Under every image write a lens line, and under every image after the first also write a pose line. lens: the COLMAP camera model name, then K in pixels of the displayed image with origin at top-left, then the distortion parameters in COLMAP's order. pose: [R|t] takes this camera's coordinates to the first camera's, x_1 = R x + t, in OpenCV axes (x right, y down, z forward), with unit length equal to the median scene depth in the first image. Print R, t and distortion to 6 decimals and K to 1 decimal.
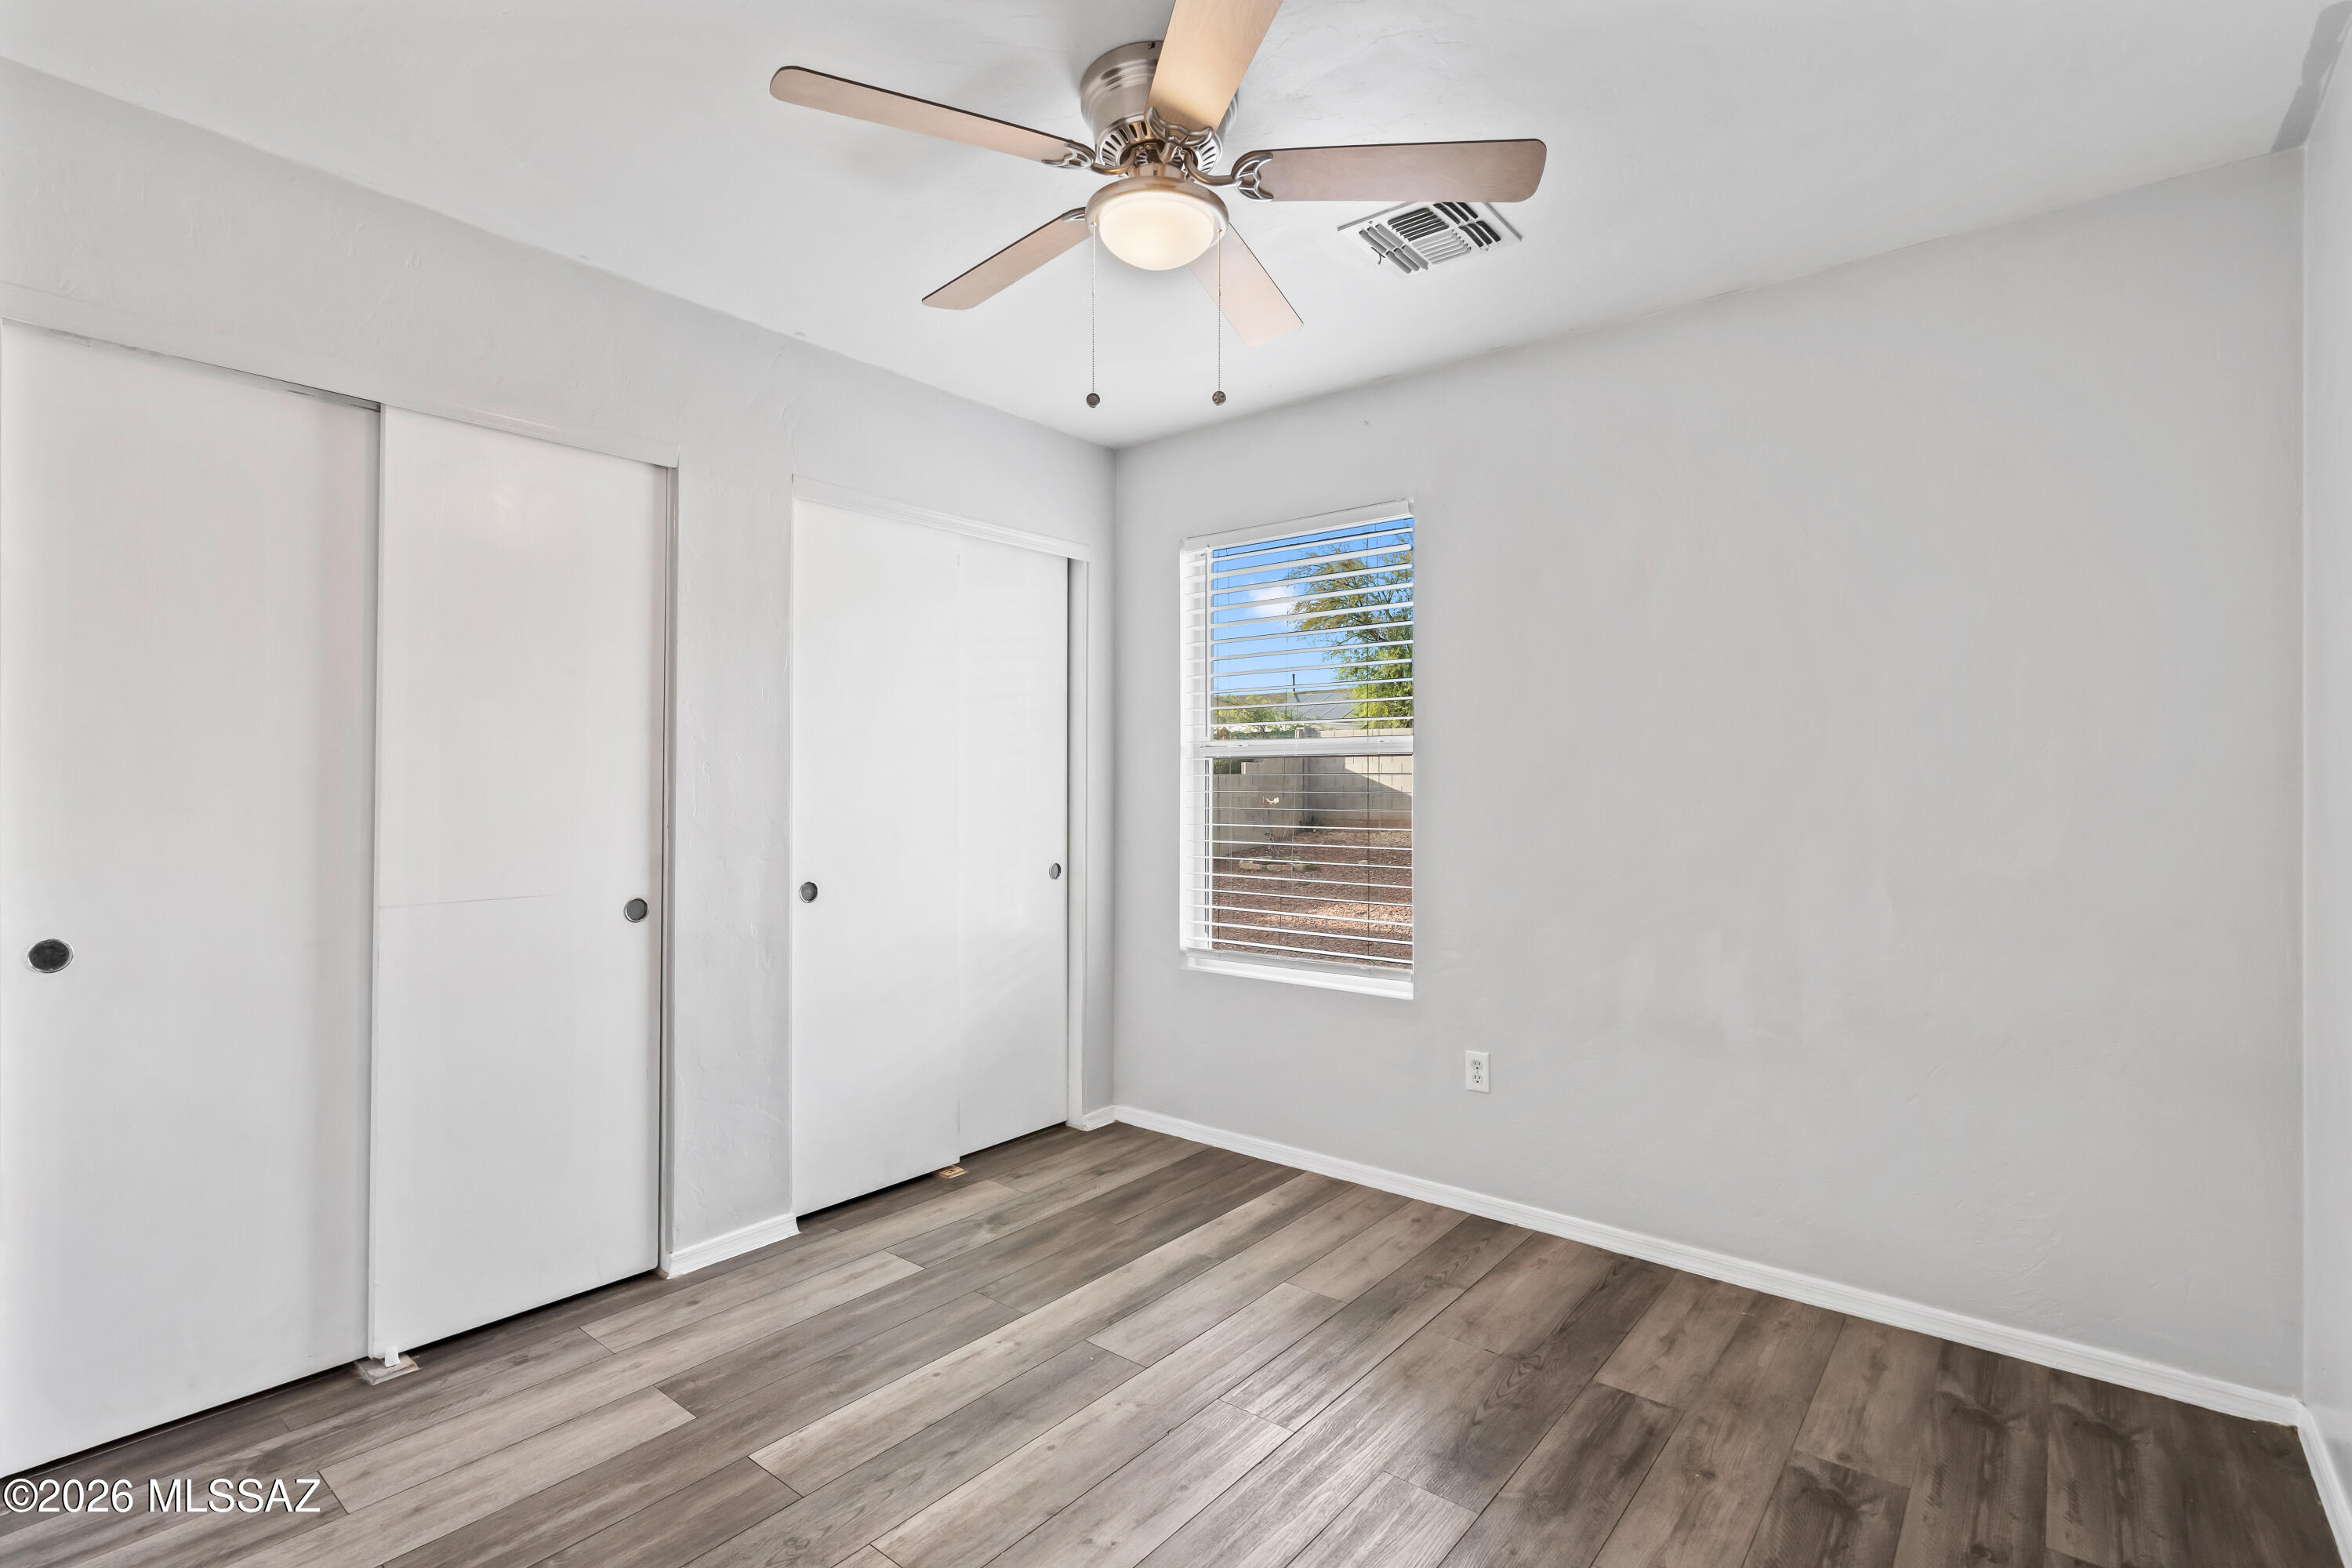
lens RADIAL K [[1080.6, 0, 1174.8], [0, 1080.6, 781.9], [0, 0, 1]] dist [-0.006537, 0.000420]
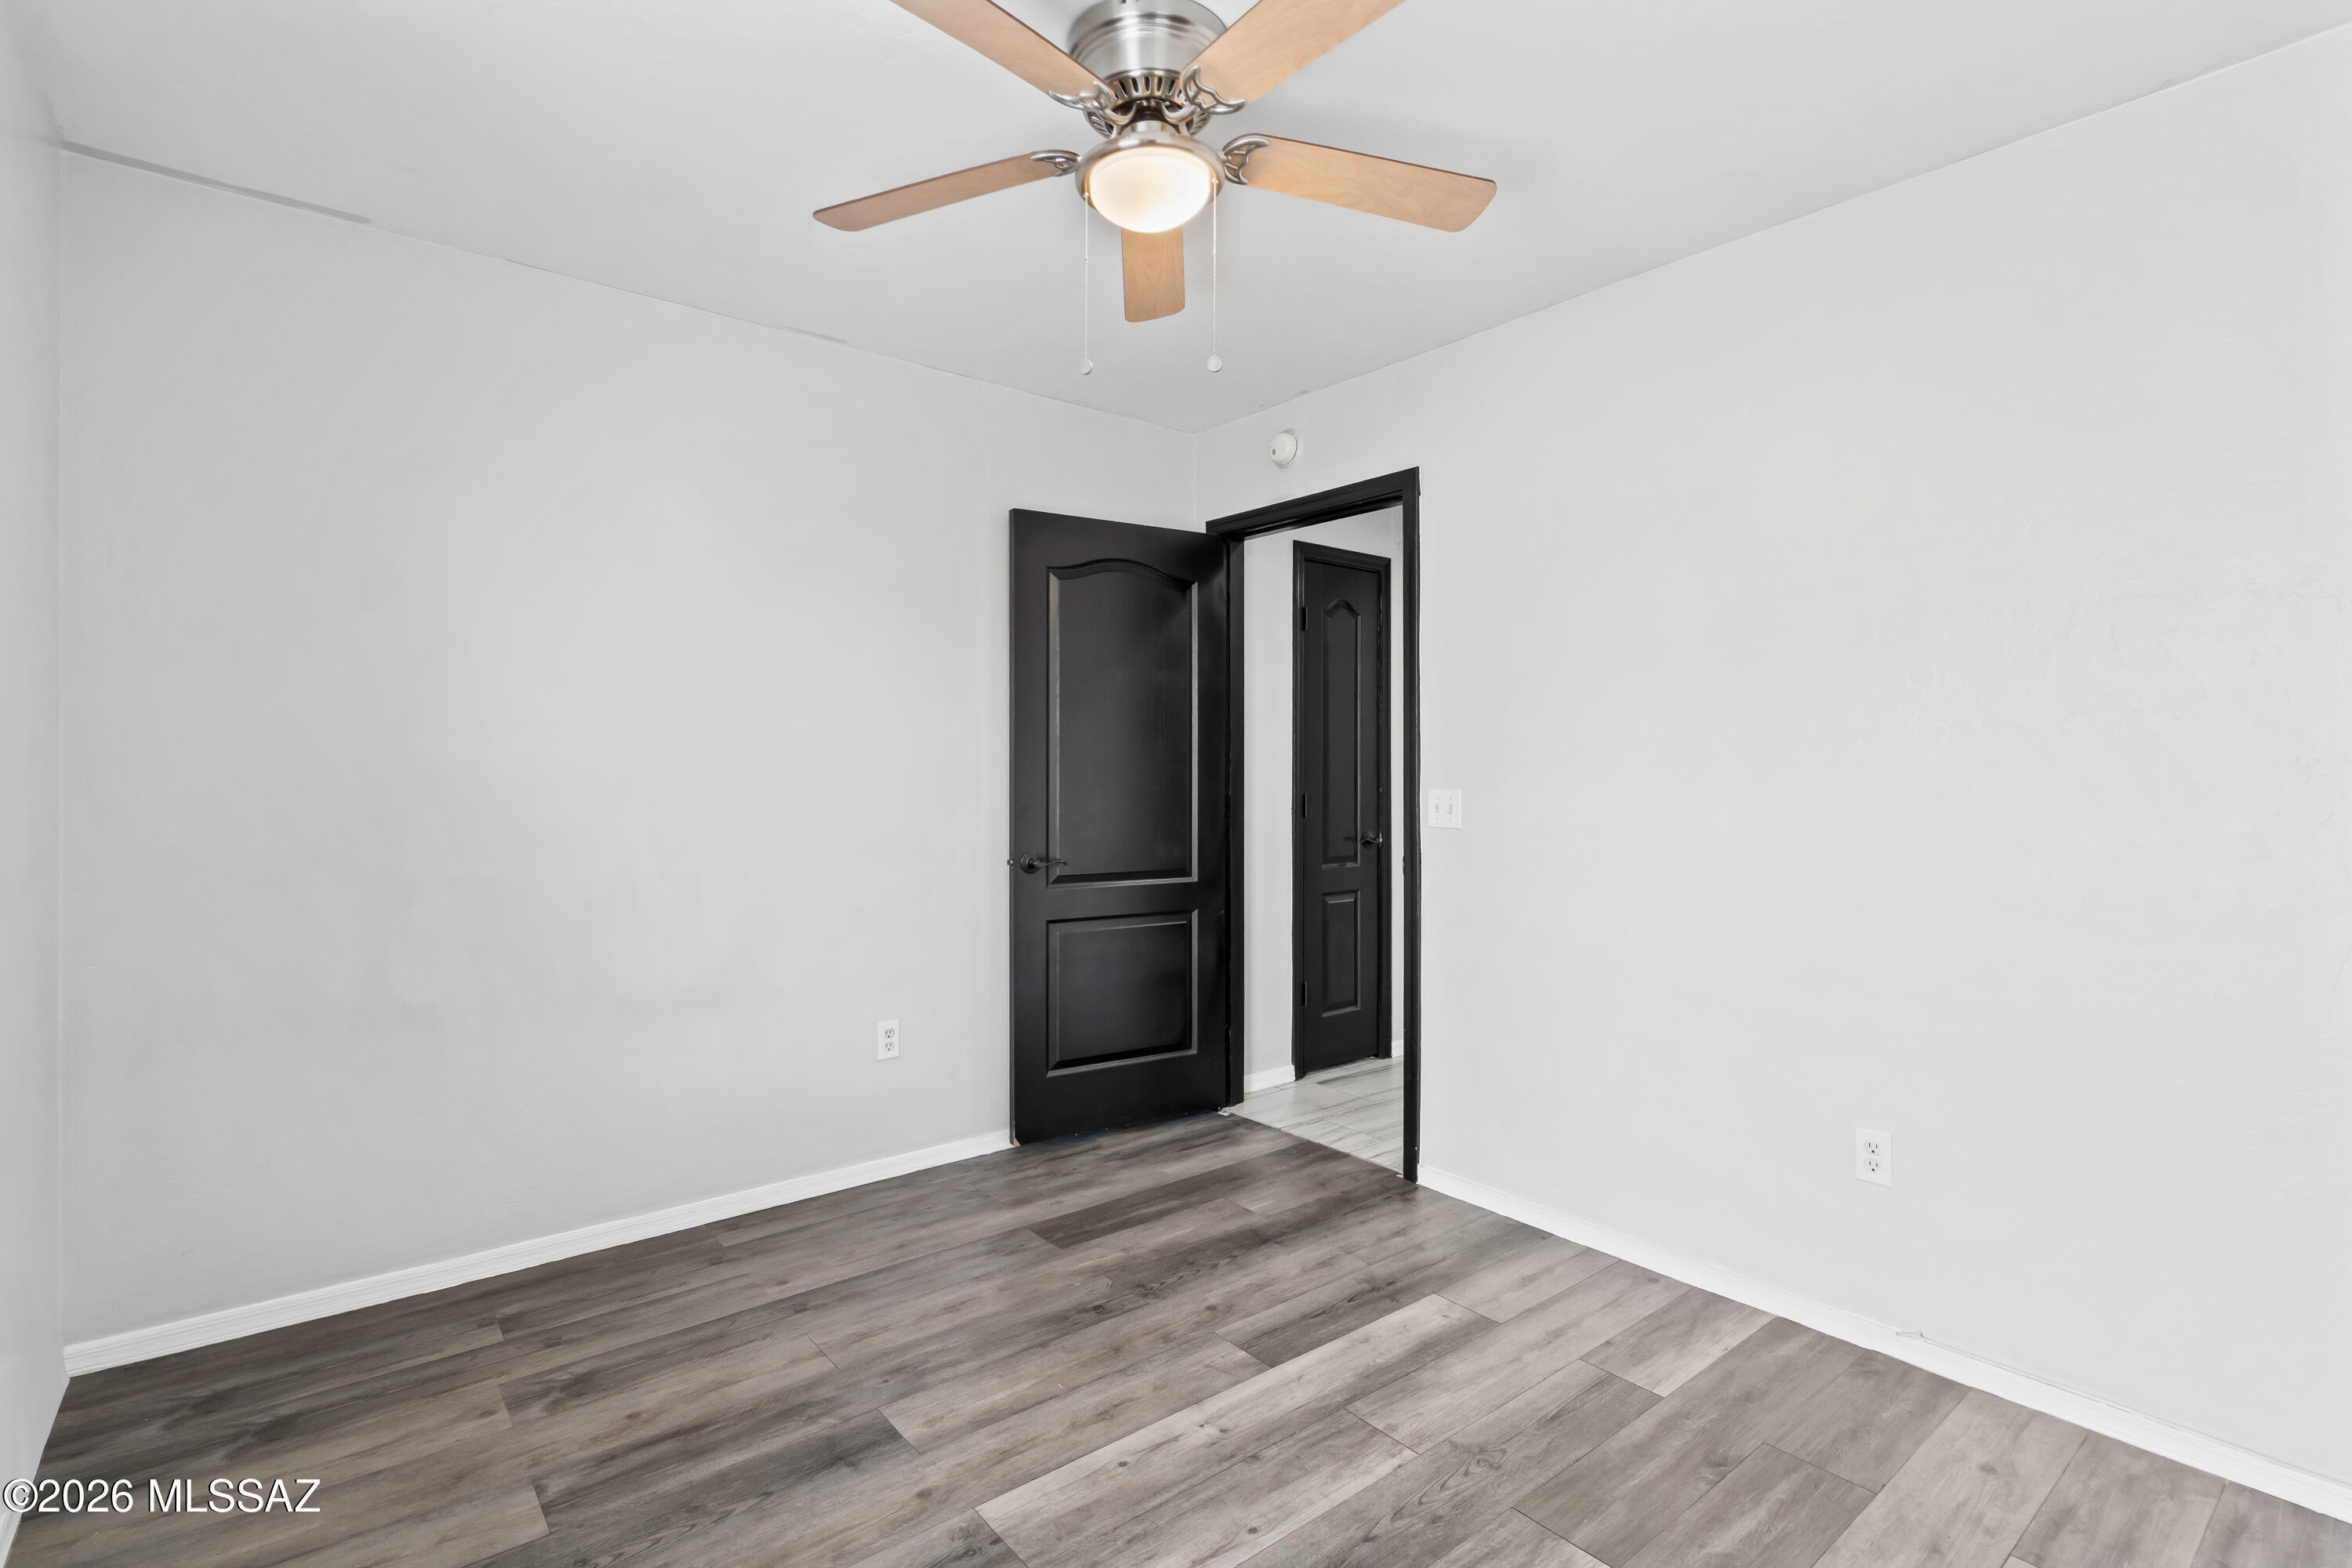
lens RADIAL K [[1080.6, 0, 1176.7], [0, 1080.6, 778.4], [0, 0, 1]] dist [-0.006537, 0.000420]
pose [[-0.979616, -0.007079, 0.200755, -0.233533], [-0.006026, 0.999965, 0.005856, 0.010533], [-0.200790, 0.004526, -0.979624, 1.935495]]
